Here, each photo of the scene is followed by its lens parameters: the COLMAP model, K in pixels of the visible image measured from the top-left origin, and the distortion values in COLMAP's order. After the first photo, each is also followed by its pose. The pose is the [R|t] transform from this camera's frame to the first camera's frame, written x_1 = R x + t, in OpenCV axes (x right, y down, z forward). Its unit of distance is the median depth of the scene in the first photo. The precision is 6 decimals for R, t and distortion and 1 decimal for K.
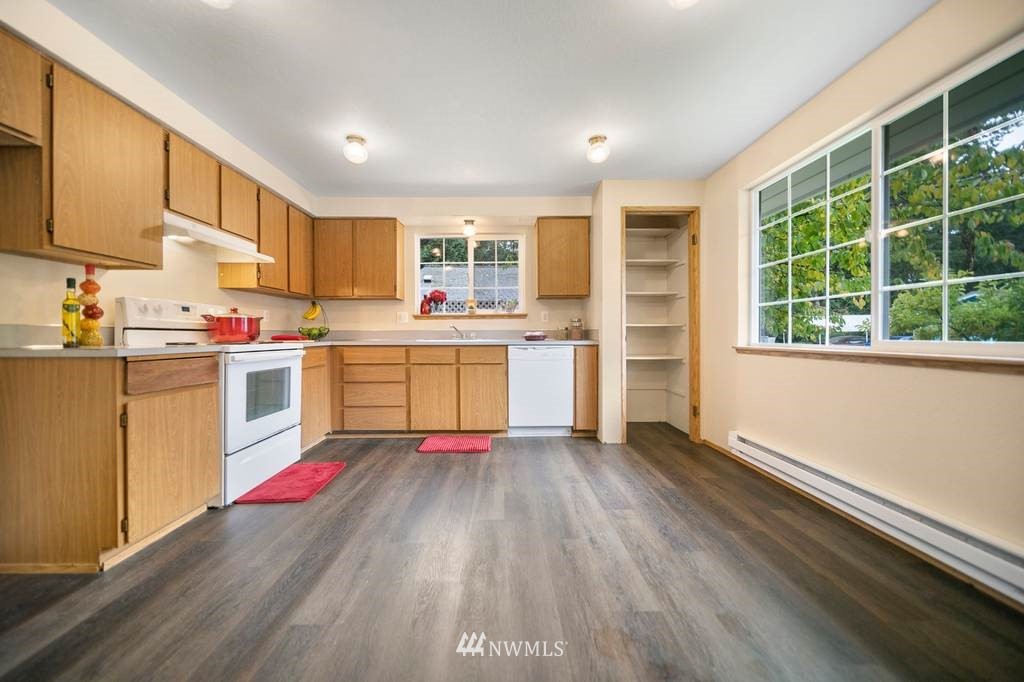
lens RADIAL K [[358.4, 0, 502.9], [0, 358.4, 335.5], [0, 0, 1]] dist [-0.001324, -0.001548]
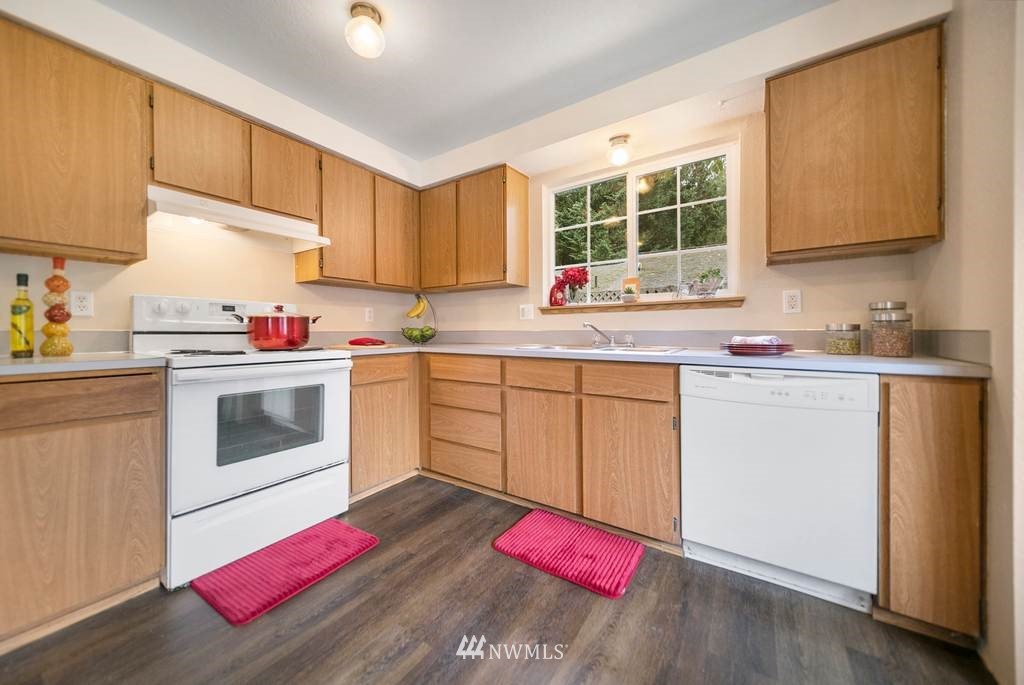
lens RADIAL K [[363.1, 0, 502.0], [0, 363.1, 330.9], [0, 0, 1]] dist [0.002716, 0.000171]
pose [[0.821978, 0.001609, -0.569518, 0.097559], [-0.002502, 0.999997, -0.000786, -0.016452], [0.569514, 0.002071, 0.821979, 0.502756]]
